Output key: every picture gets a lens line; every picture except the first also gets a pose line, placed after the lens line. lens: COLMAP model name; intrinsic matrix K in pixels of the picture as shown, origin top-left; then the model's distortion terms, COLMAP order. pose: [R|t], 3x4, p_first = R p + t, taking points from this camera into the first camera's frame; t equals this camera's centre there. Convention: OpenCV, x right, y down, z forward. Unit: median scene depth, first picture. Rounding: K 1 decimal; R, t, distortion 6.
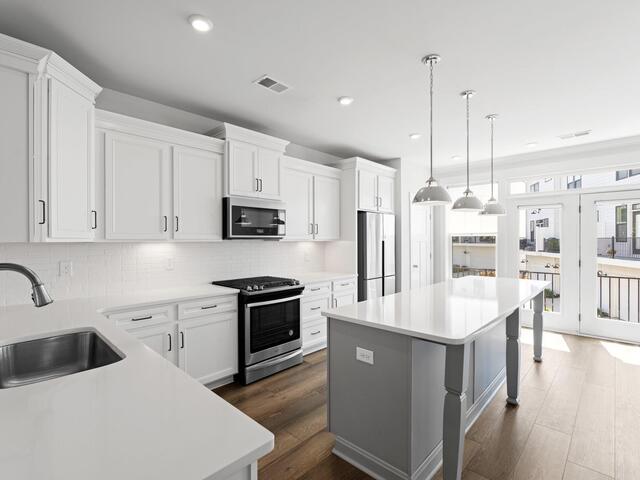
lens RADIAL K [[317.5, 0, 319.5], [0, 317.5, 239.7], [0, 0, 1]] dist [-0.004409, 0.000281]
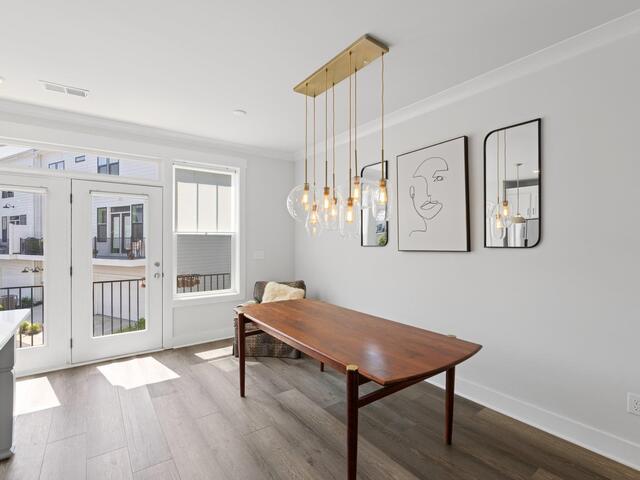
lens RADIAL K [[308.7, 0, 323.4], [0, 308.7, 241.3], [0, 0, 1]] dist [-0.019704, 0.000609]
pose [[0.169473, -0.003316, 0.985529, 0.222403], [-0.001783, 0.999992, 0.003671, -0.000427], [-0.985533, -0.002379, 0.169465, 0.299512]]
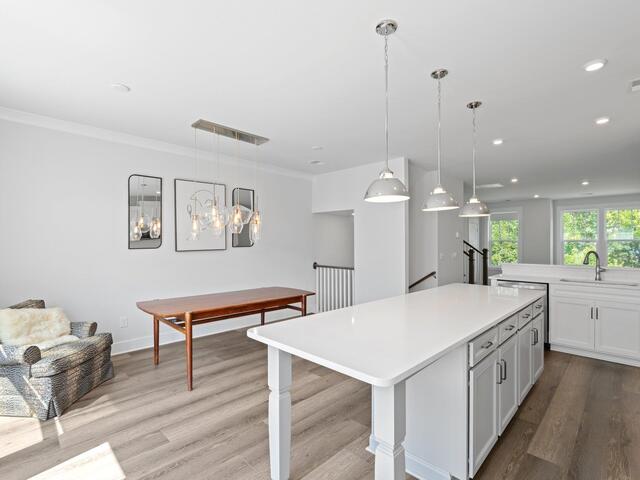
lens RADIAL K [[317.5, 0, 319.5], [0, 317.5, 239.7], [0, 0, 1]] dist [-0.004409, 0.000281]
pose [[-0.999795, 0.000232, 0.020253, 0.500494], [-0.000002, 0.999933, -0.011534, -0.000764], [-0.020254, -0.011532, -0.999728, 1.203656]]
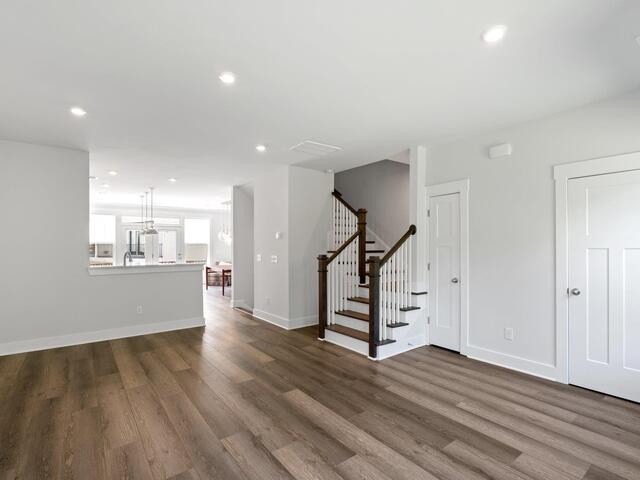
lens RADIAL K [[324.7, 0, 320.0], [0, 324.7, 240.0], [0, 0, 1]] dist [-0.000040, 0.000188]
pose [[0.174609, 0.019454, 0.984446, -1.290588], [-0.001293, 0.999808, -0.019528, 0.004208], [-0.984637, 0.002136, 0.174601, -0.606542]]
